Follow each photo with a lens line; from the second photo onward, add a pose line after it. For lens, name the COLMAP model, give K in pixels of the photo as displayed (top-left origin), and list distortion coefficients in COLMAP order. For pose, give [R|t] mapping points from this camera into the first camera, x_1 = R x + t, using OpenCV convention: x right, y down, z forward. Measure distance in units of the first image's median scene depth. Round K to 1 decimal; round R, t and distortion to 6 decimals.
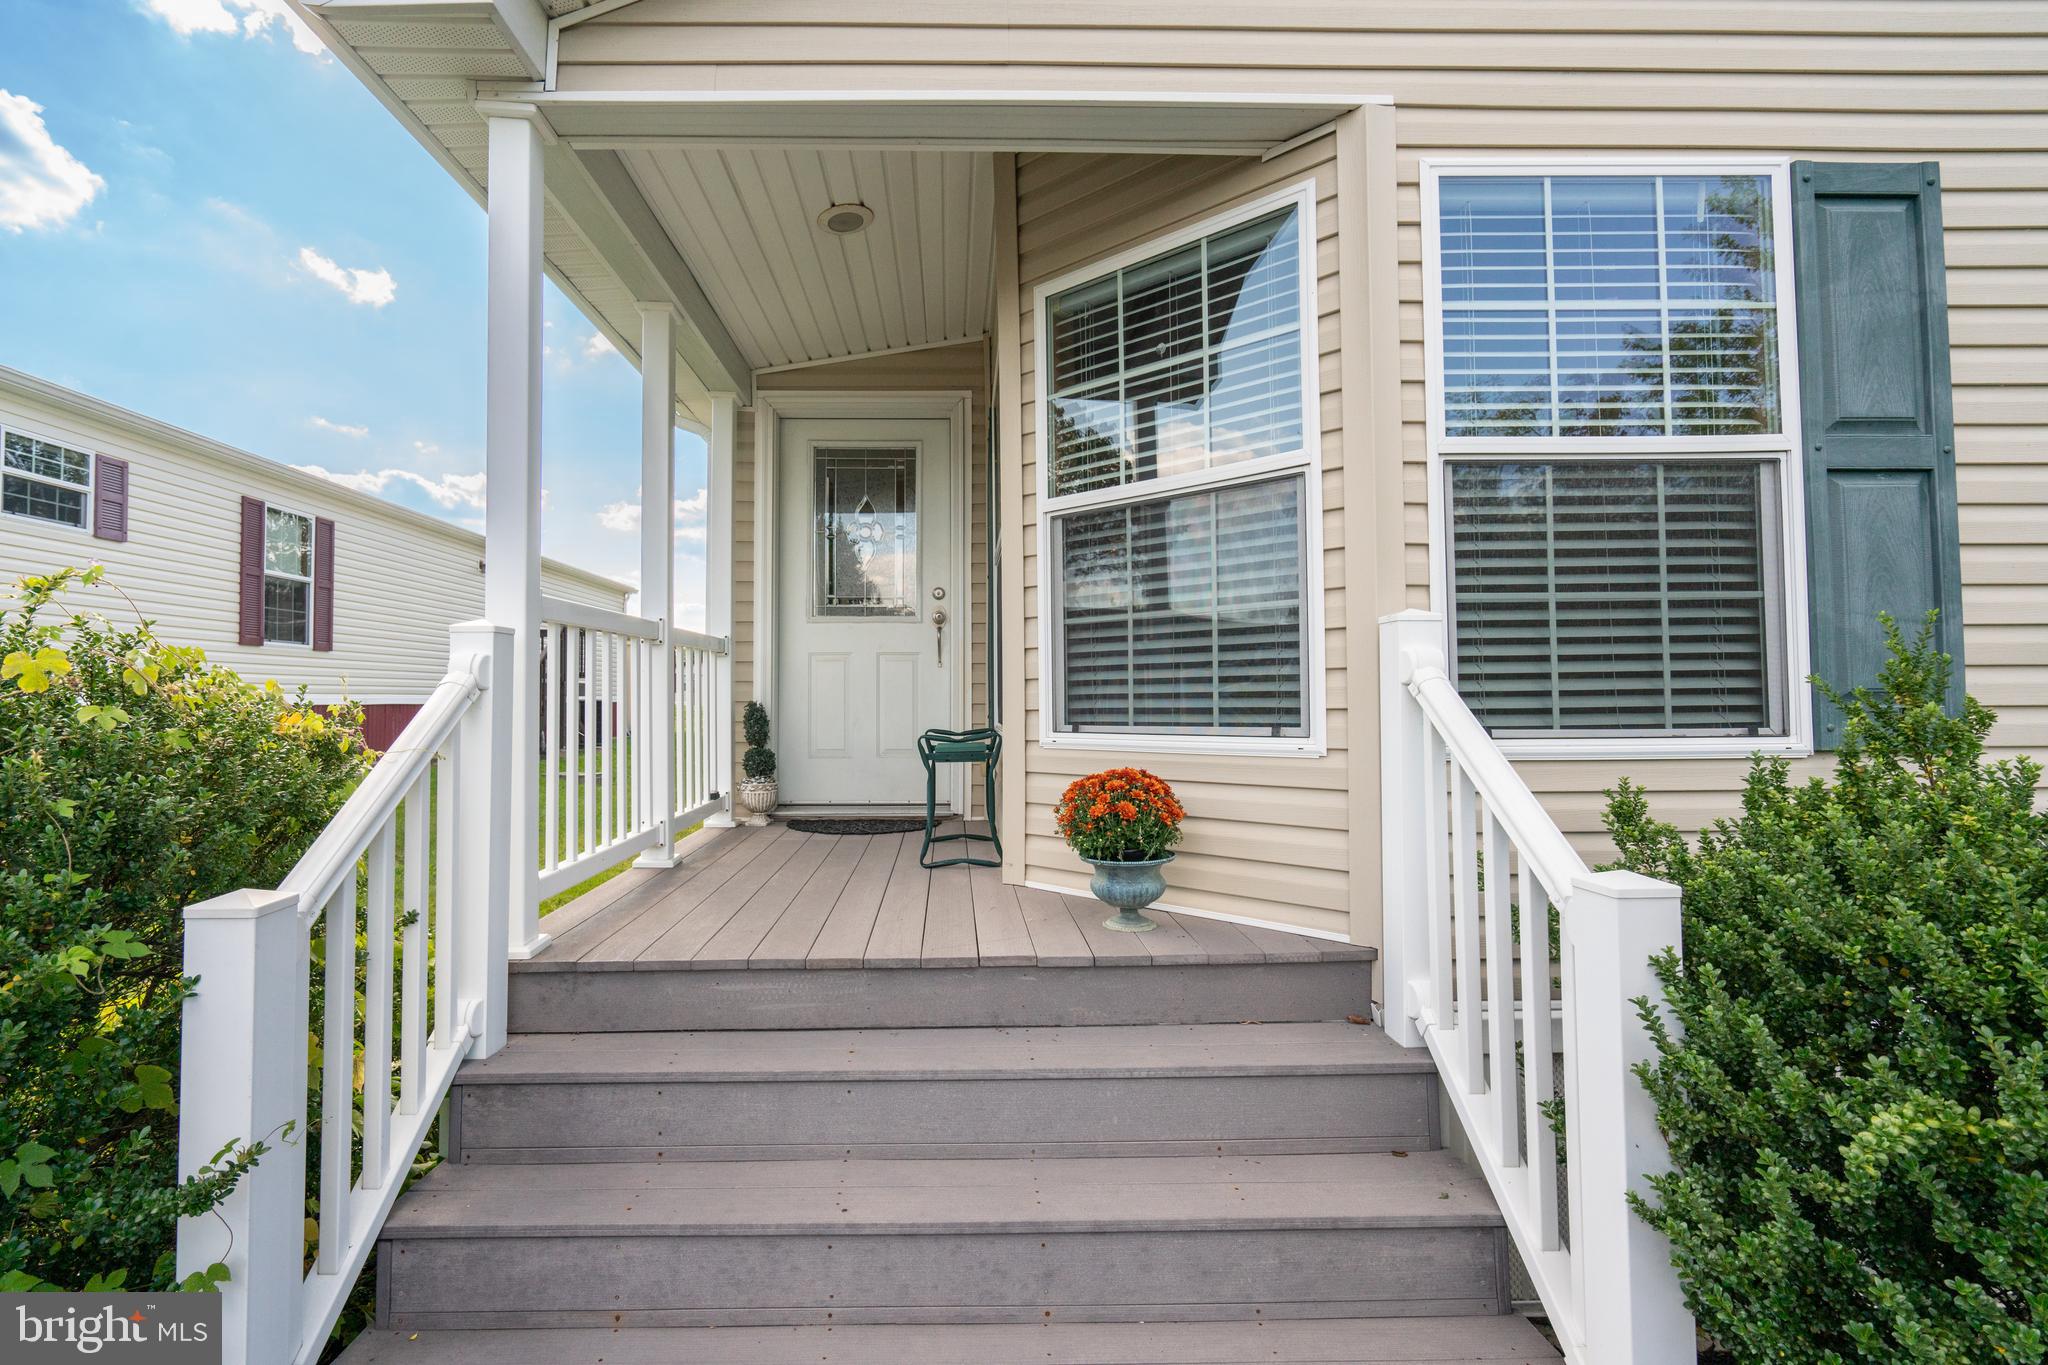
lens RADIAL K [[924.8, 0, 965.2], [0, 924.8, 659.4], [0, 0, 1]] dist [-0.007481, 0.002837]
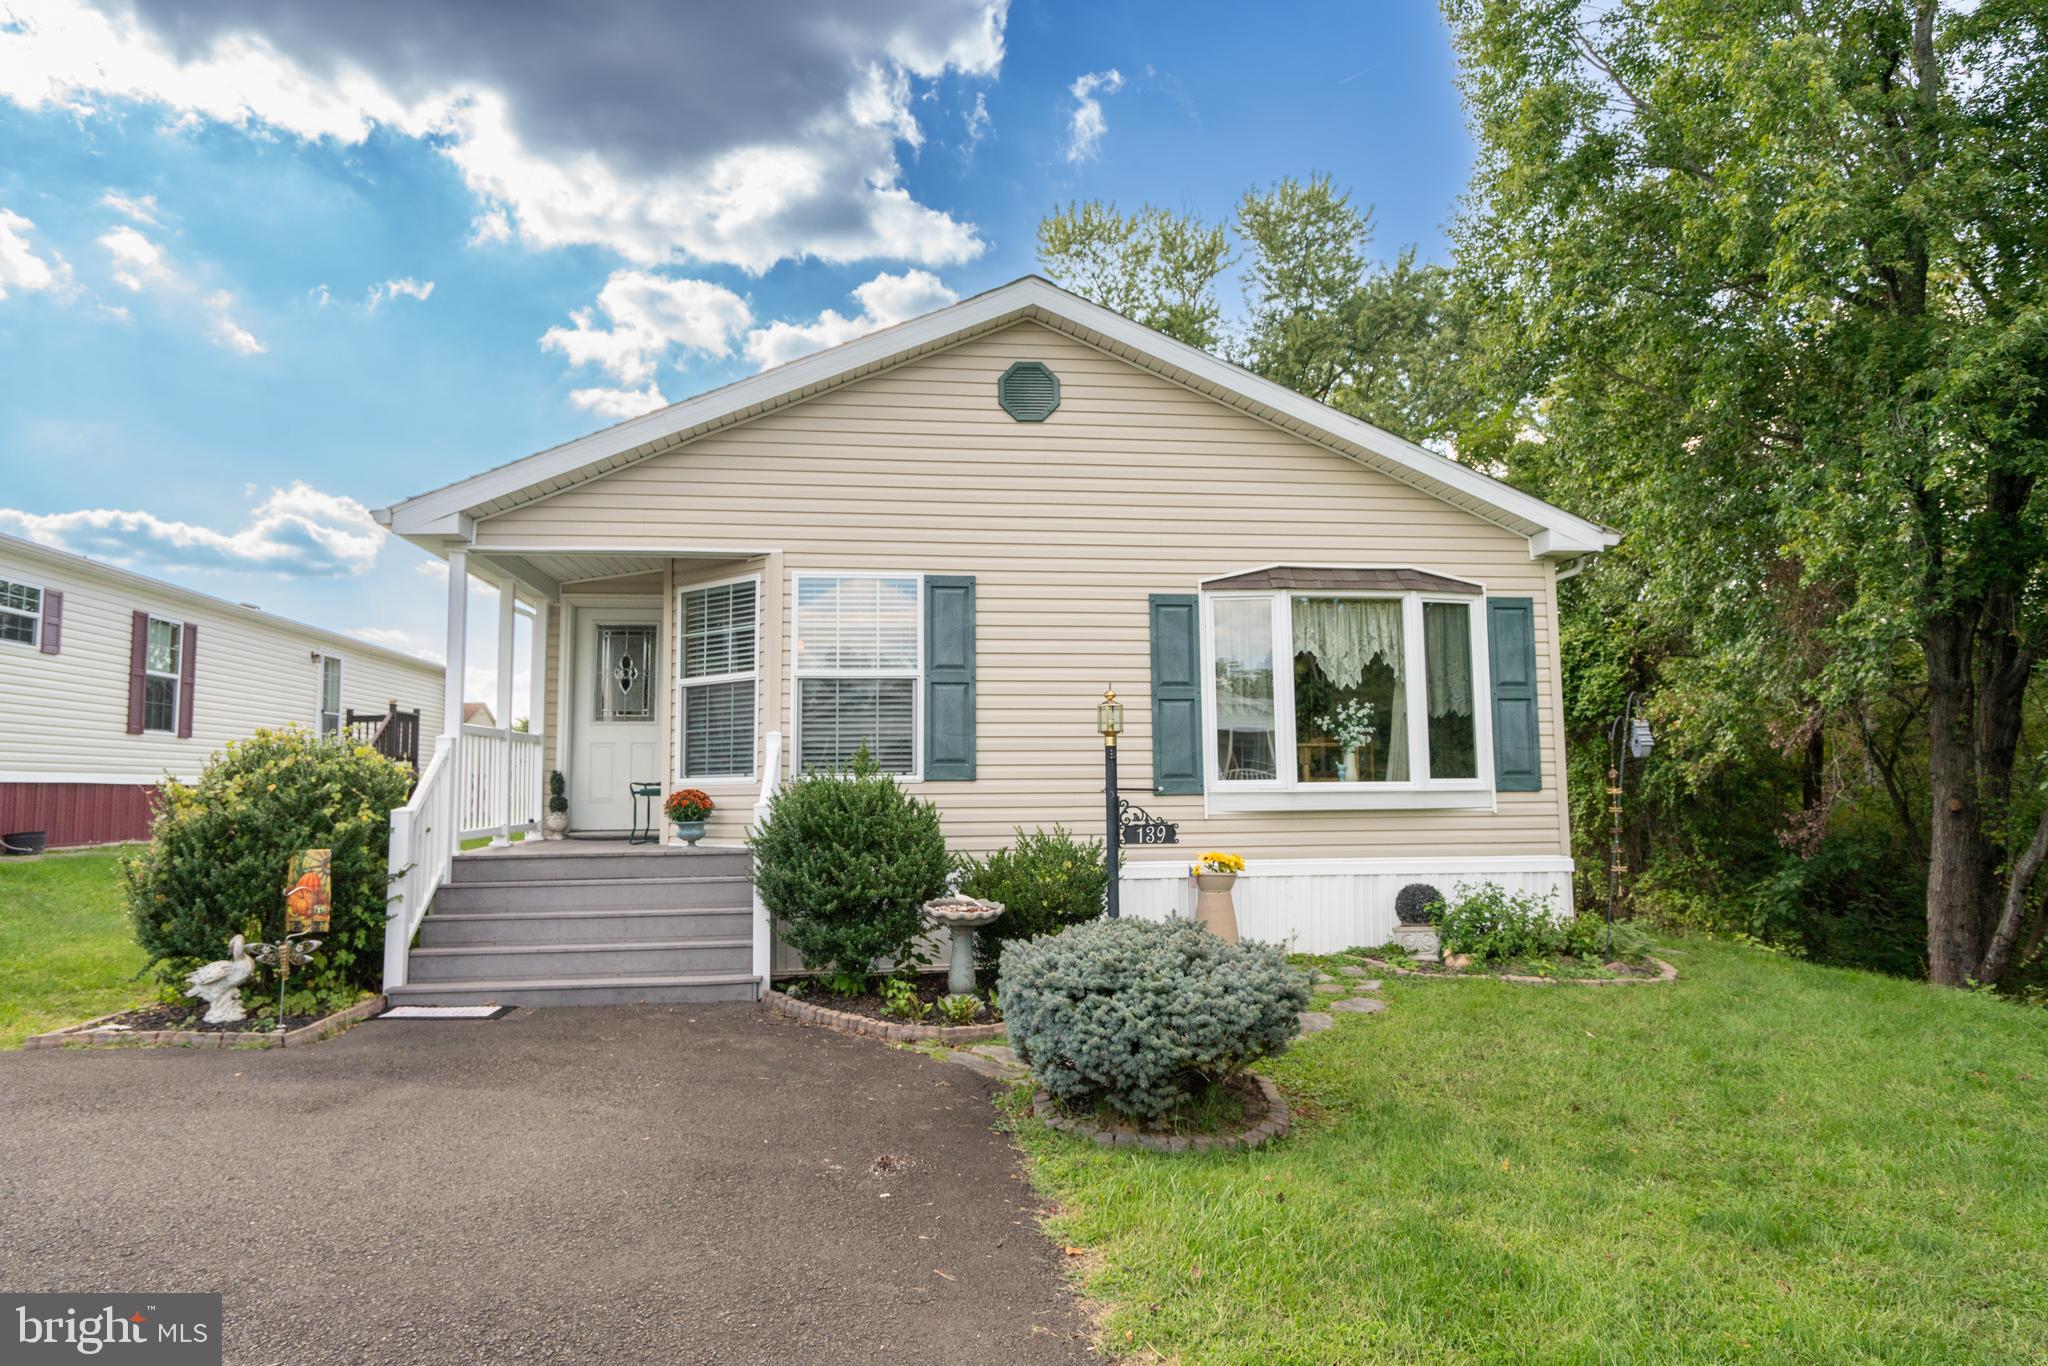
lens RADIAL K [[1160.3, 0, 1009.6], [0, 1160.3, 685.4], [0, 0, 1]] dist [0.003414, 0.000226]
pose [[0.993403, 0.005388, 0.114551, 0.712294], [0.000158, 0.998830, -0.048354, -0.018415], [-0.114678, 0.048053, 0.992240, -2.473436]]
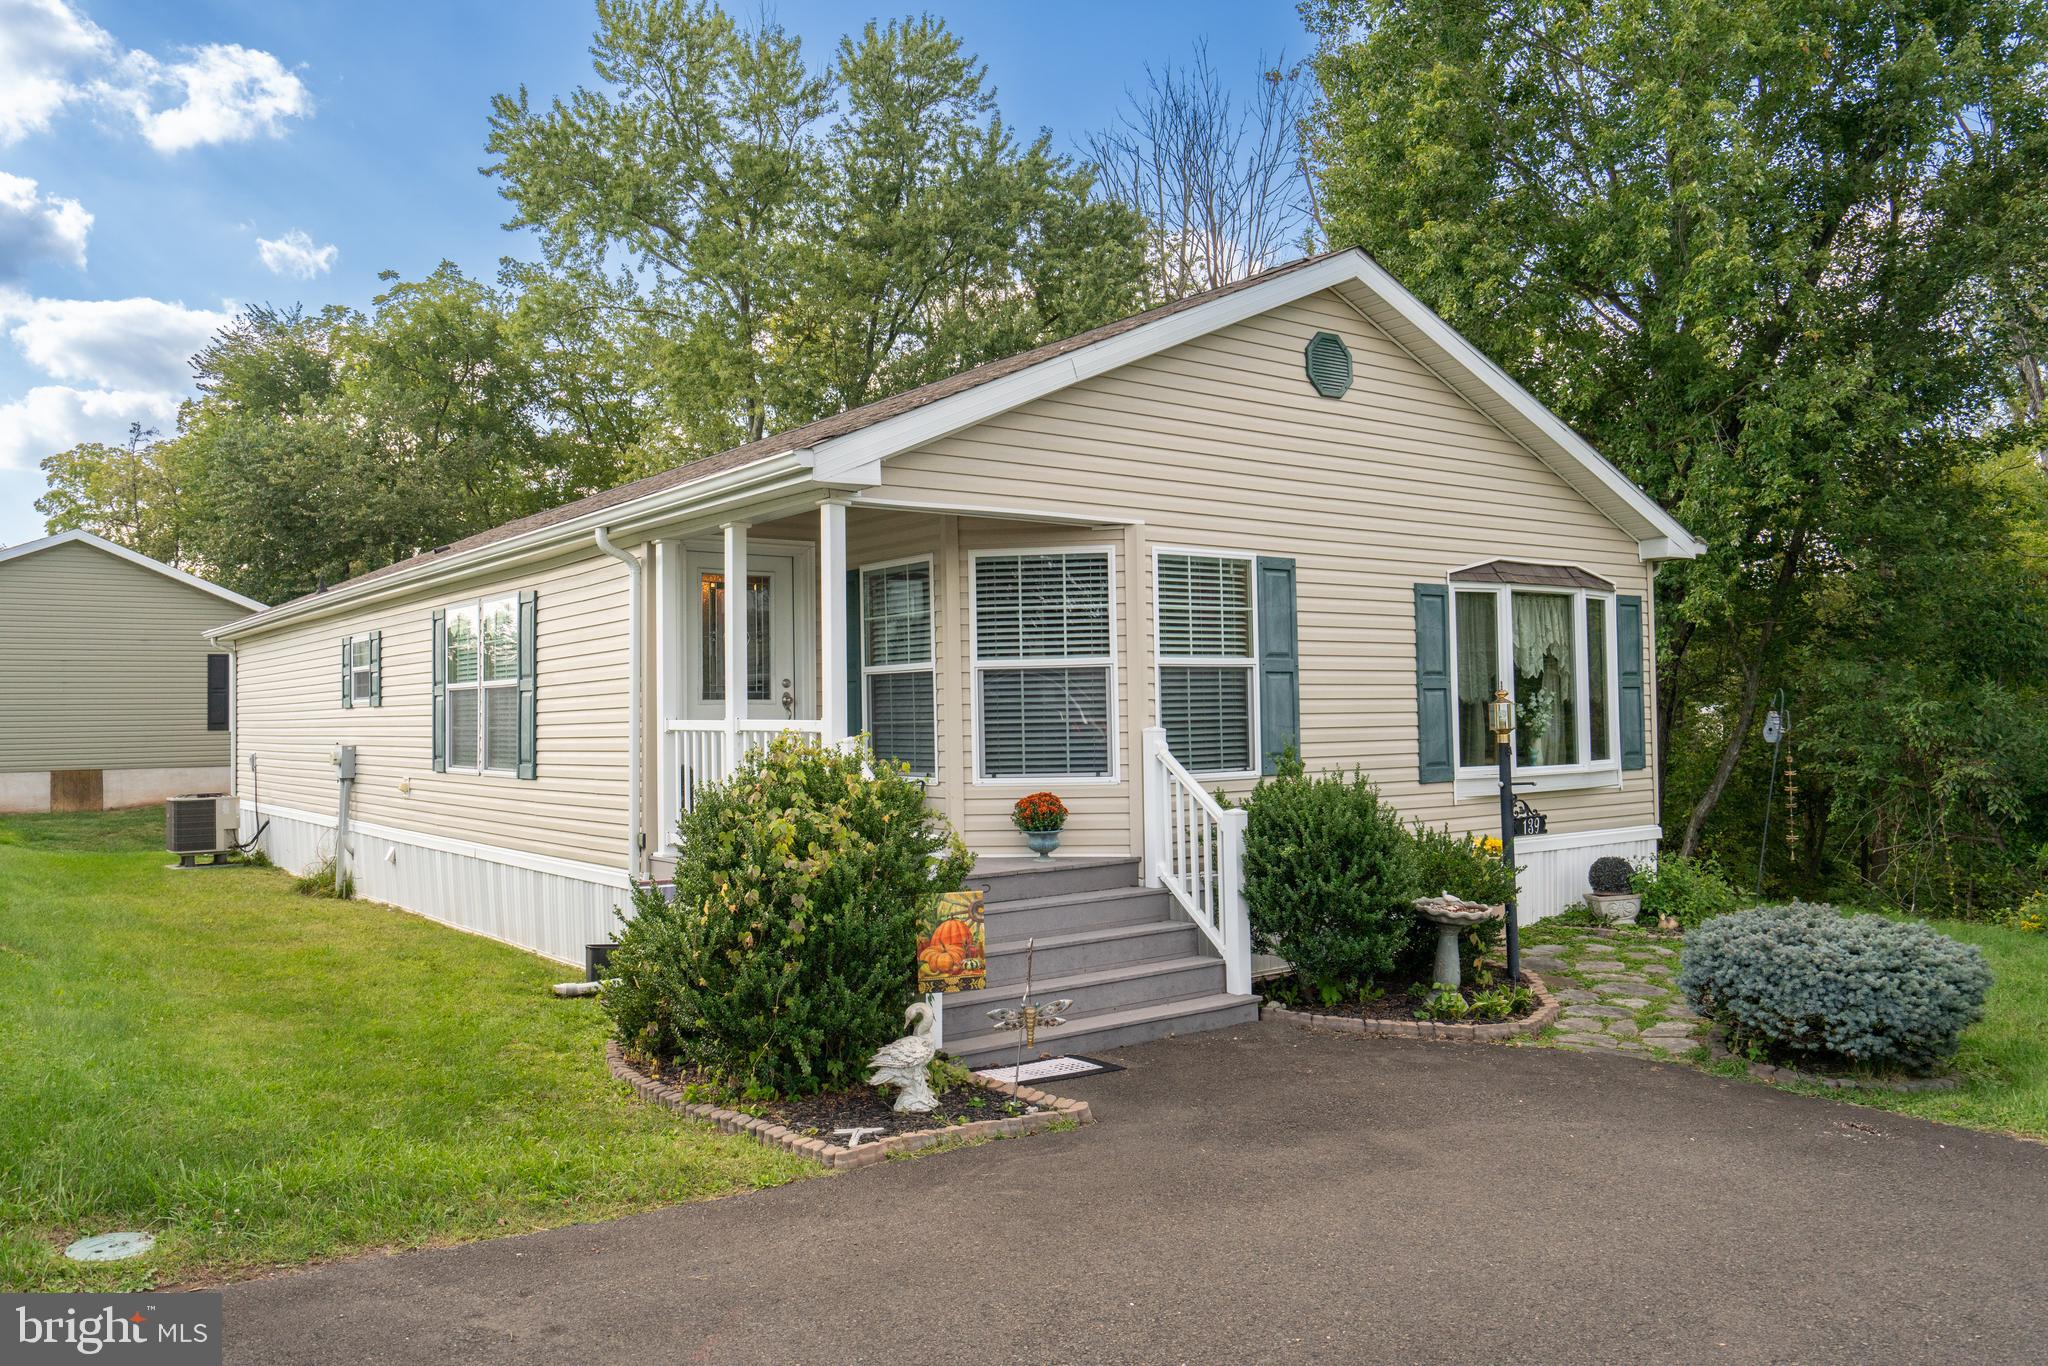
lens RADIAL K [[1445.4, 0, 1005.6], [0, 1445.4, 680.7], [0, 0, 1]] dist [0.023394, 0.004173]
pose [[0.811703, 0.004510, 0.584053, -2.042195], [-0.009394, 0.999942, 0.005333, -0.181139], [-0.583995, -0.009816, 0.811698, -1.890007]]
